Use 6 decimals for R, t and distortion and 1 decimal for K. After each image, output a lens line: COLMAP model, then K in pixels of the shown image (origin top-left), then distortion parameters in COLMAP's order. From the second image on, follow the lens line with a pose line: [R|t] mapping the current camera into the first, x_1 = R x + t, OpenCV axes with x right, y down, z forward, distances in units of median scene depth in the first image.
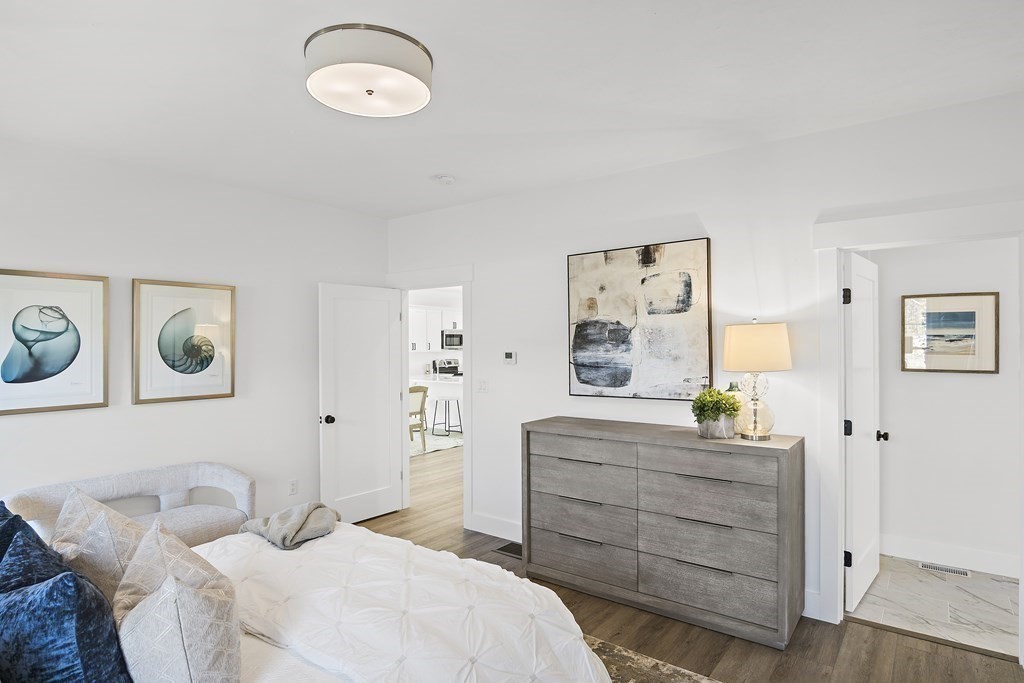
lens RADIAL K [[571.5, 0, 505.4], [0, 571.5, 341.1], [0, 0, 1]] dist [-0.004618, -0.001626]
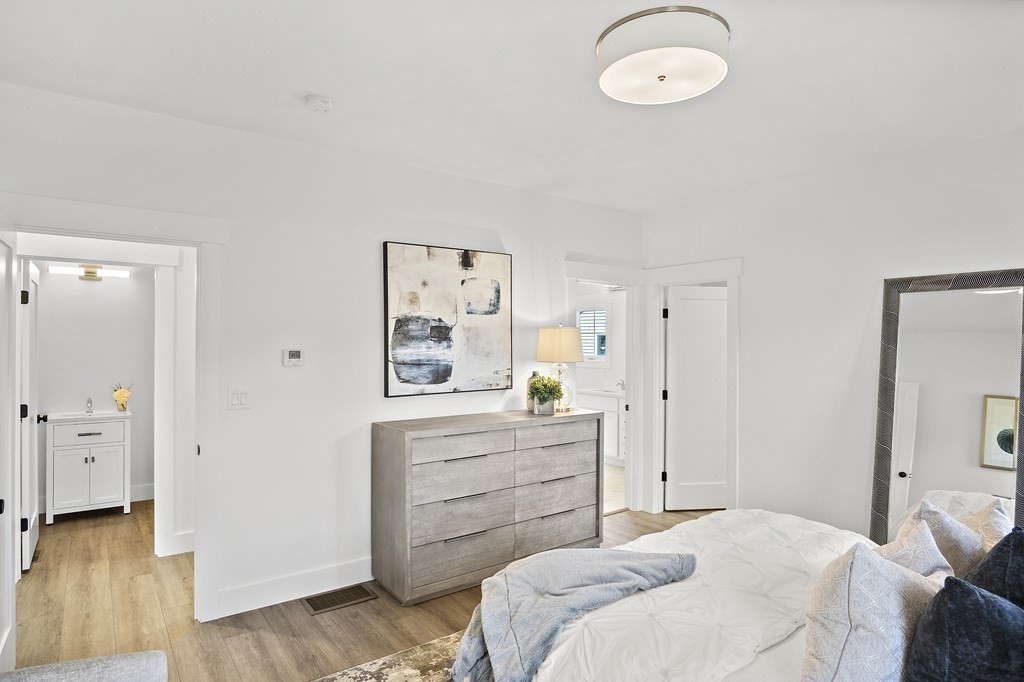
lens RADIAL K [[571.5, 0, 510.7], [0, 571.5, 344.8], [0, 0, 1]] dist [-0.004618, -0.001626]
pose [[0.265411, 0.006062, 0.964116, -0.774218], [-0.007777, 0.999961, -0.004146, 0.015990], [-0.964104, -0.006398, 0.265448, 0.634123]]
